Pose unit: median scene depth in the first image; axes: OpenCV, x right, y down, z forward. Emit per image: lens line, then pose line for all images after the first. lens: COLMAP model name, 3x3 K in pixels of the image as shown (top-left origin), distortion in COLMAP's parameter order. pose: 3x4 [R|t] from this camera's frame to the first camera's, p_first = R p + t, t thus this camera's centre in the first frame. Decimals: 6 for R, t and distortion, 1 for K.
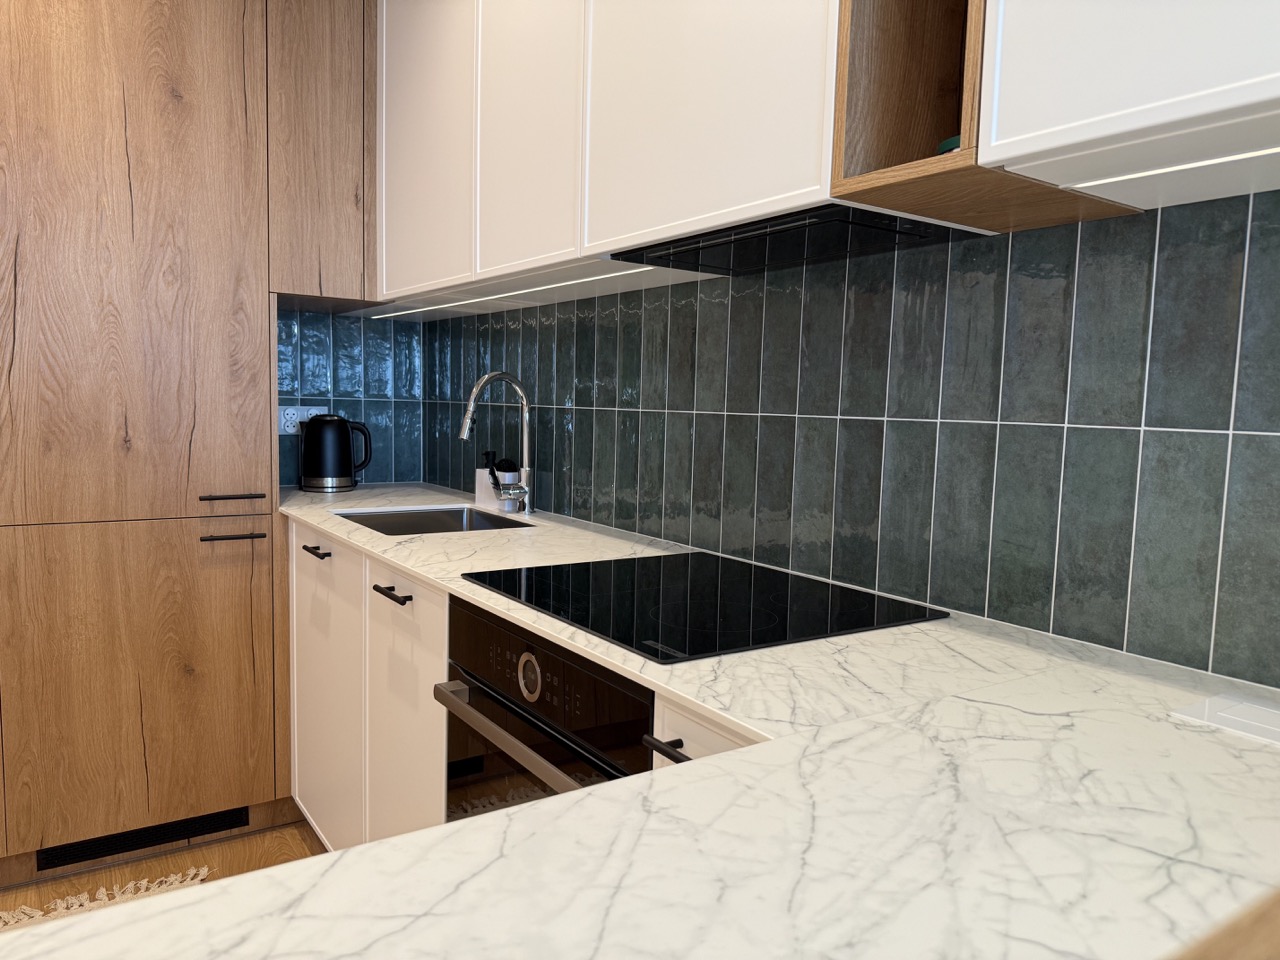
lens RADIAL K [[909.5, 0, 639.2], [0, 909.5, 486.3], [0, 0, 1]] dist [0.013185, 0.003180]
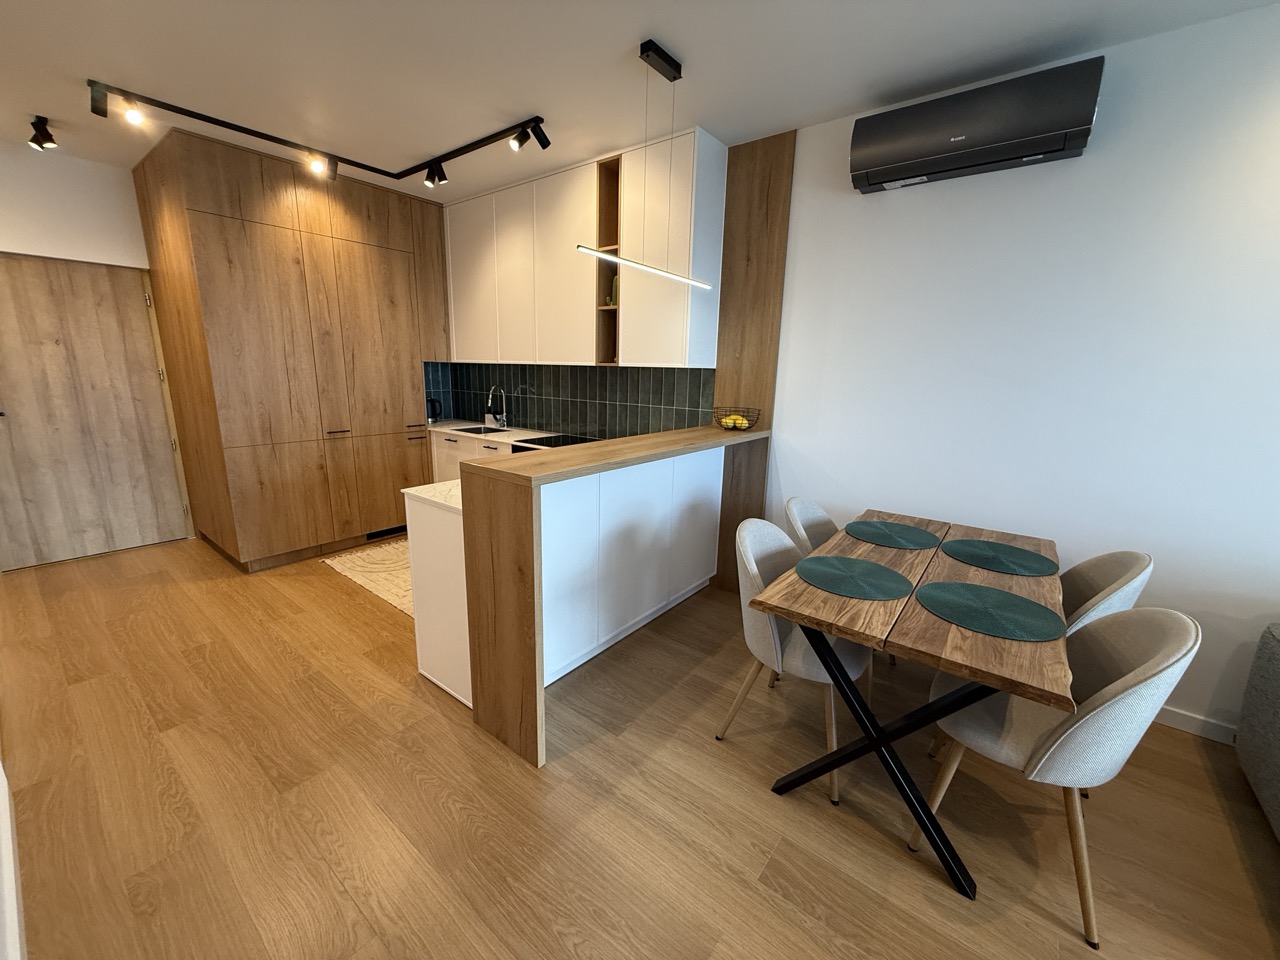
lens RADIAL K [[507.2, 0, 641.0], [0, 507.2, 479.8], [0, 0, 1]] dist [0.004560, 0.000454]
pose [[0.951934, -0.071648, 0.297805, -0.238240], [0.031601, 0.990042, 0.137179, -0.021118], [-0.304668, -0.121174, 0.944719, -1.008032]]
